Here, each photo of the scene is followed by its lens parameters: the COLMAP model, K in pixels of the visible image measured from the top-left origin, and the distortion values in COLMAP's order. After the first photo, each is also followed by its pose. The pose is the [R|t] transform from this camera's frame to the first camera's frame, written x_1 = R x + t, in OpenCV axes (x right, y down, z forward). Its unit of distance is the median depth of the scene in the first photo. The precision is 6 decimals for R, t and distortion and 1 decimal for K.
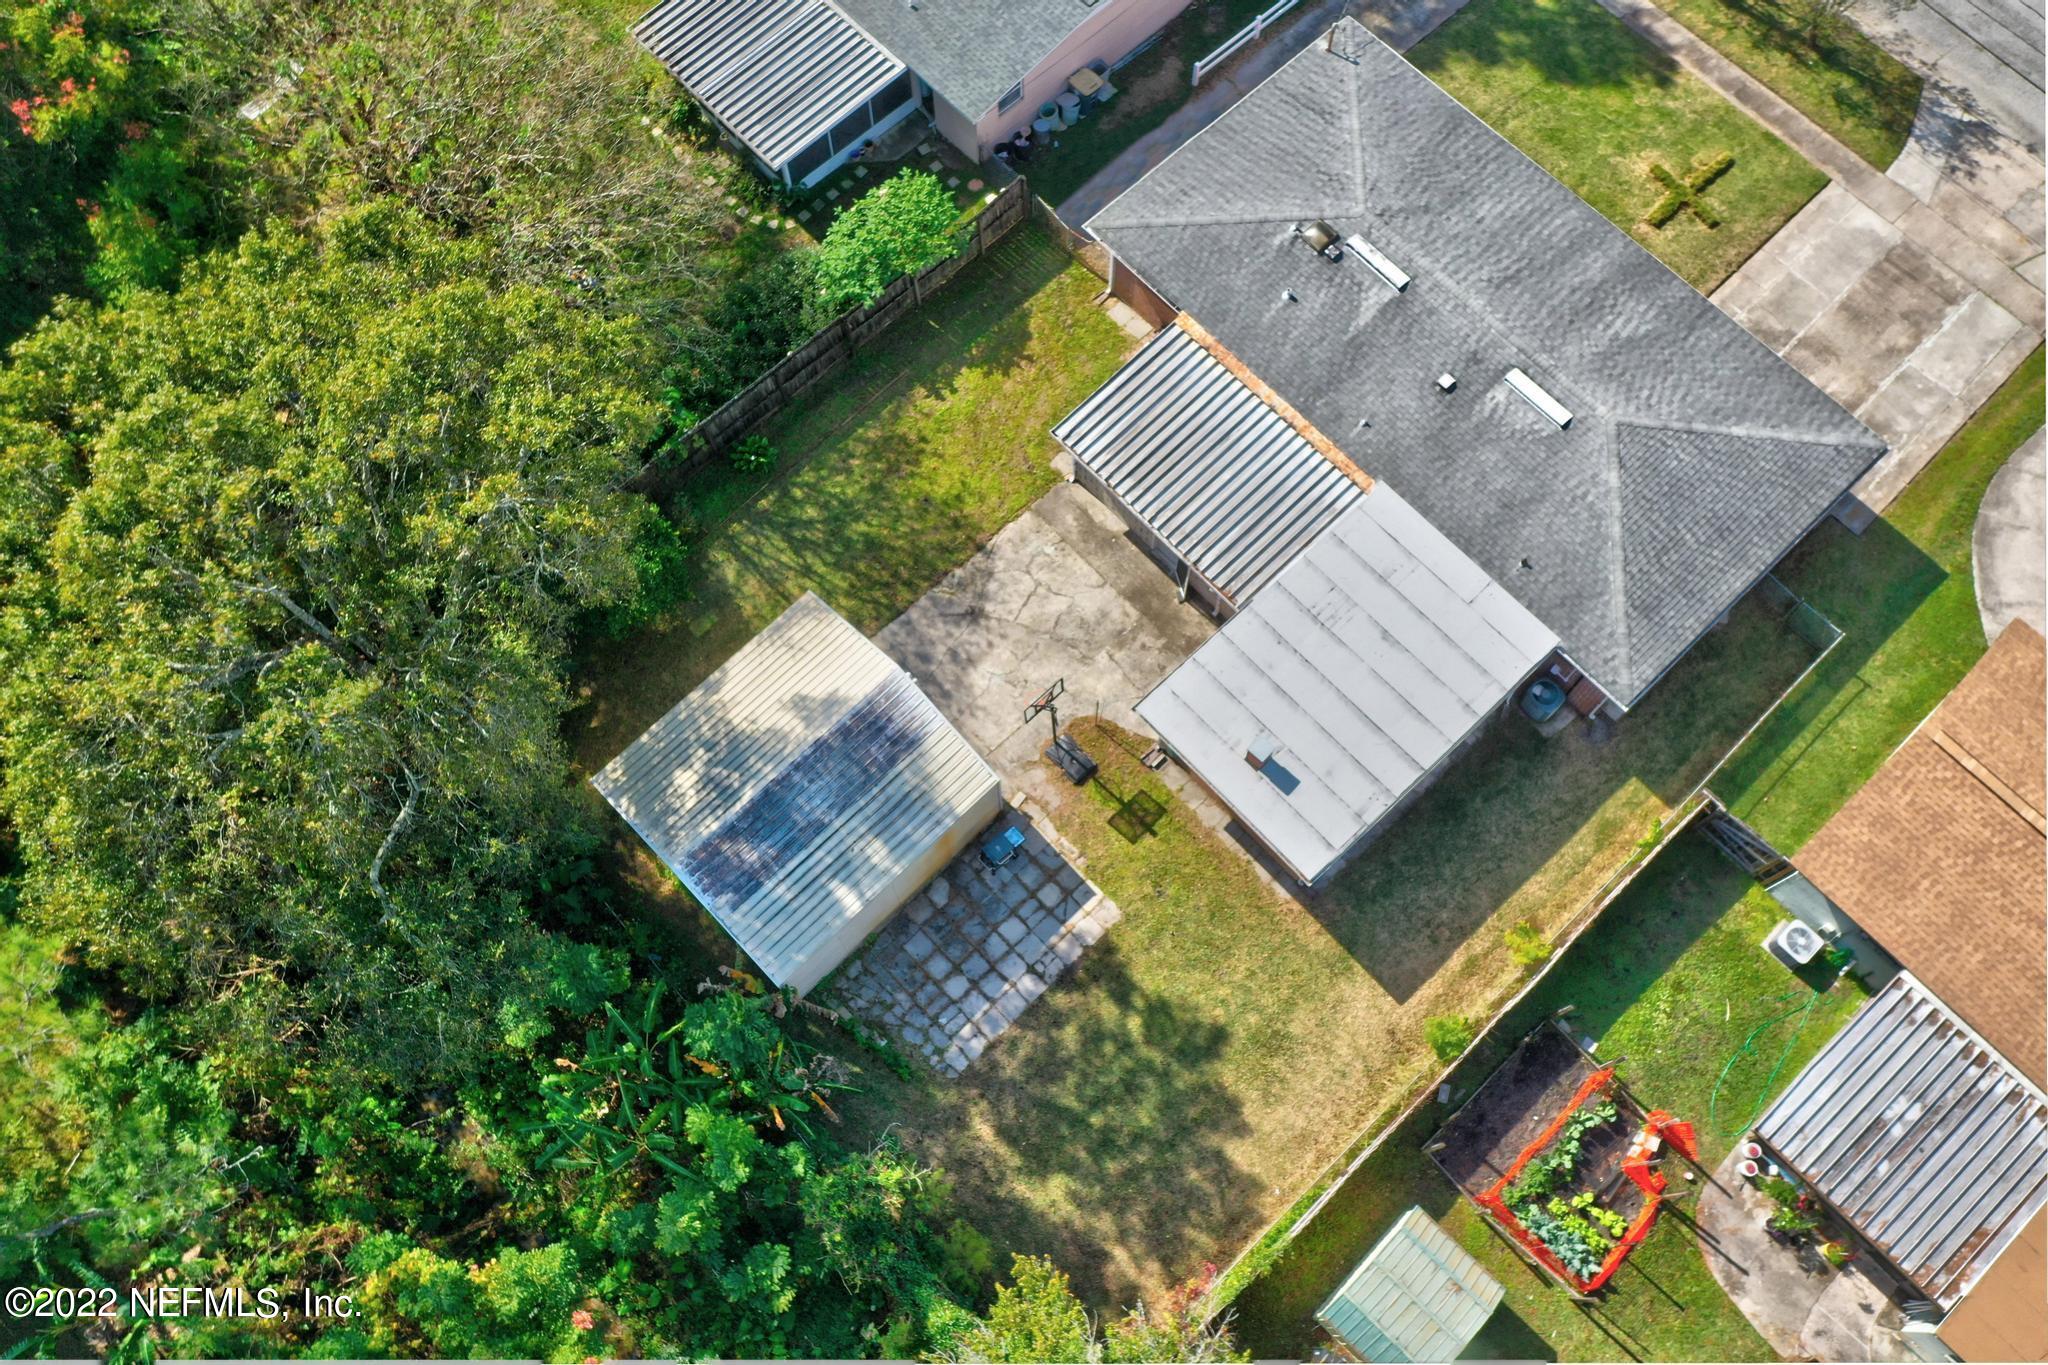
lens RADIAL K [[1641.5, 0, 1021.2], [0, 1641.5, 676.0], [0, 0, 1]] dist [-0.003409, 0.004054]
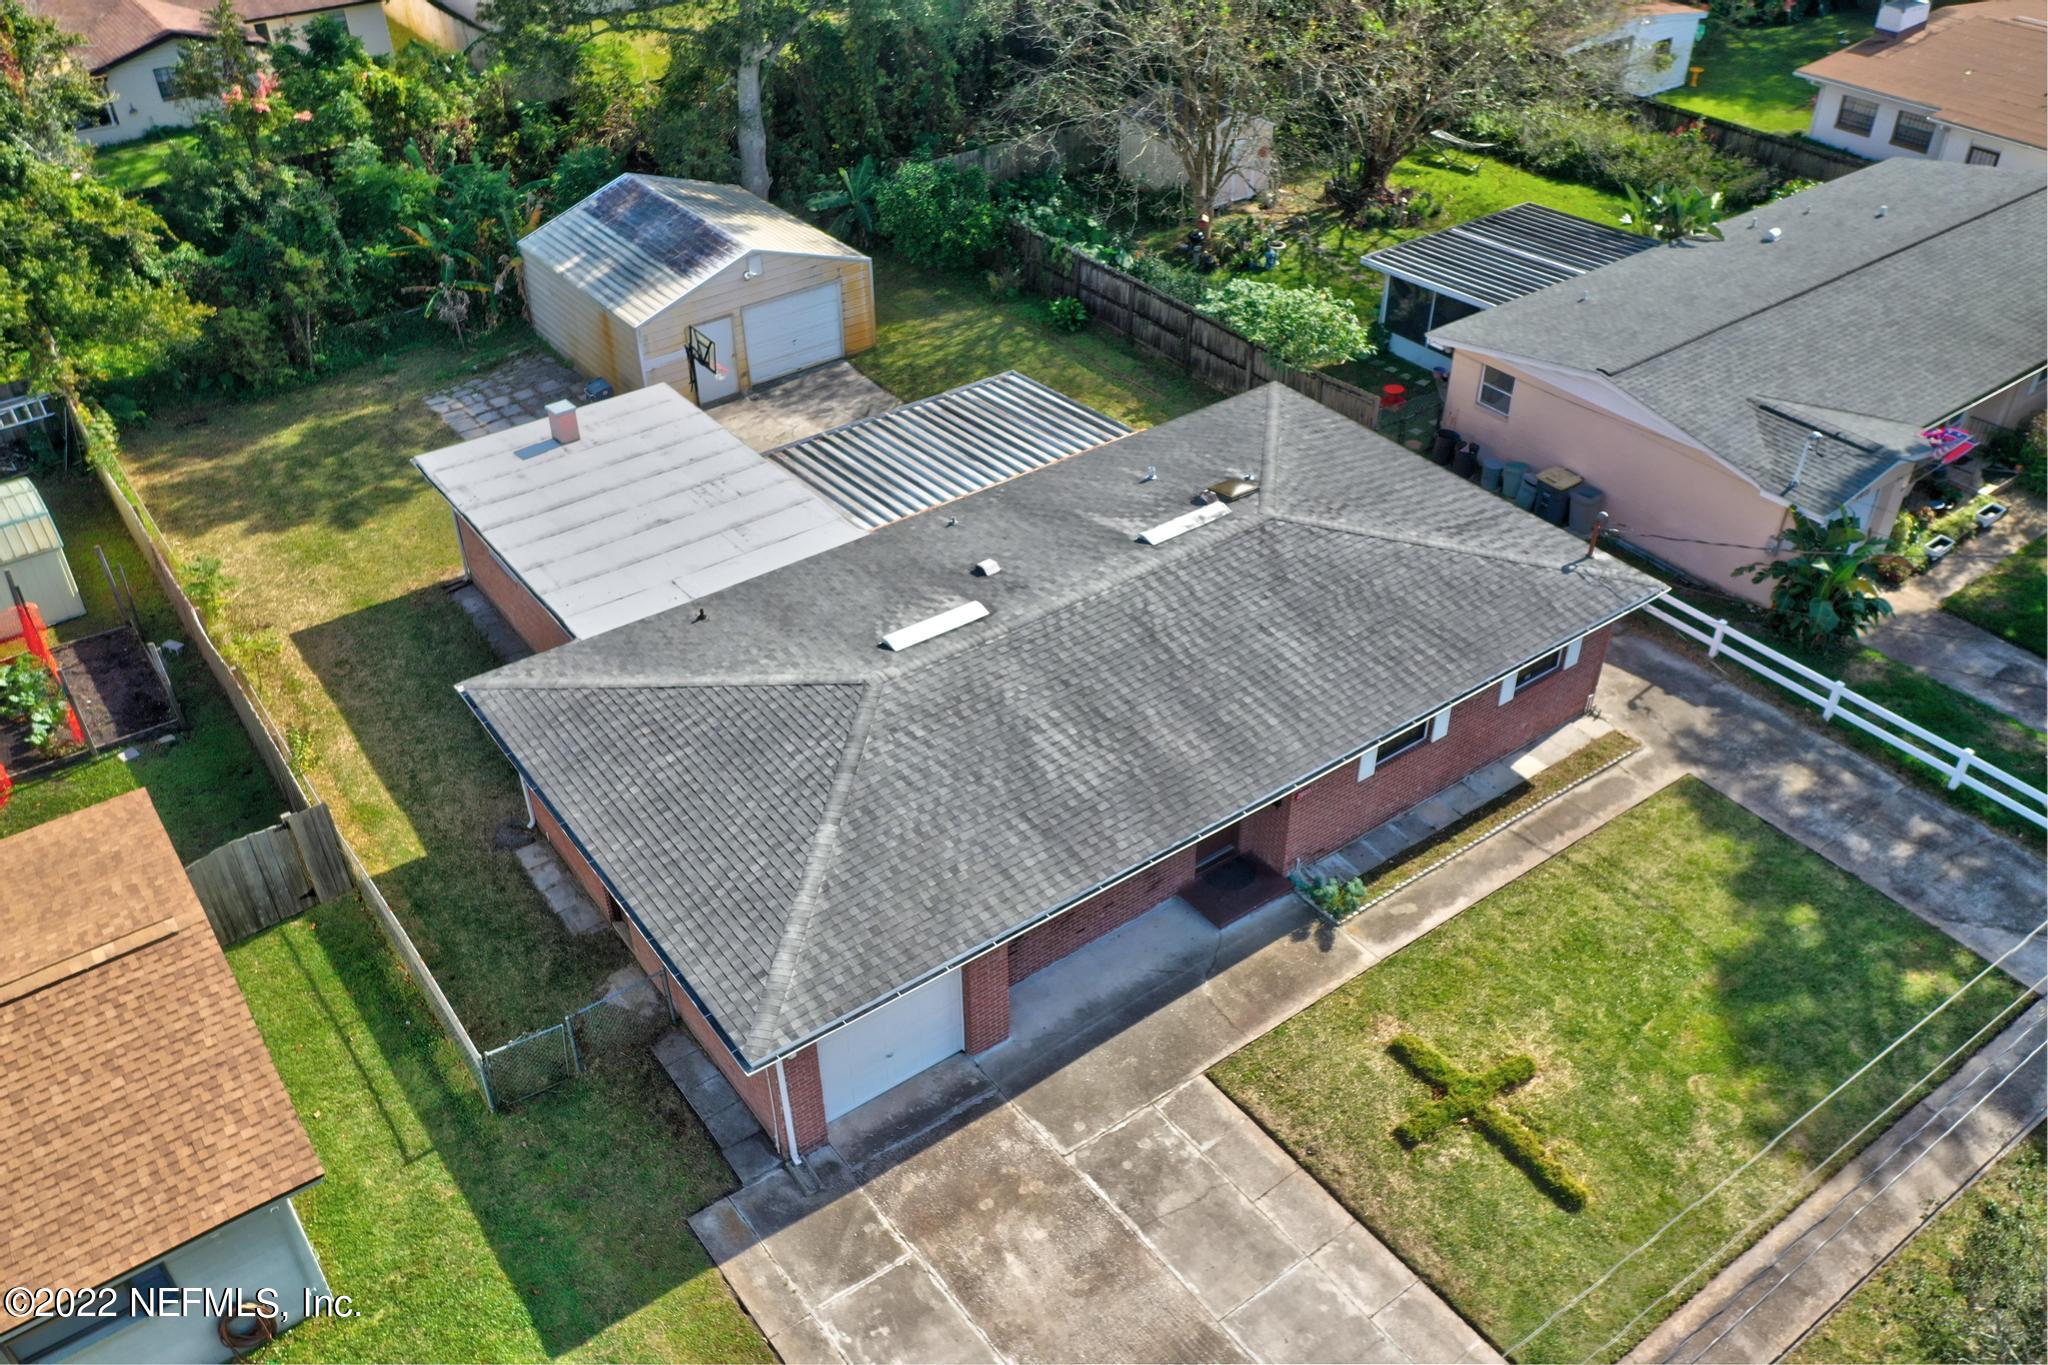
lens RADIAL K [[1641.5, 0, 1021.2], [0, 1641.5, 676.0], [0, 0, 1]] dist [-0.003409, 0.004054]
pose [[-0.117022, 0.601138, -0.790531, 0.842067], [-0.924611, 0.224595, 0.307656, -0.398601], [0.362493, 0.766936, 0.529536, 0.664289]]
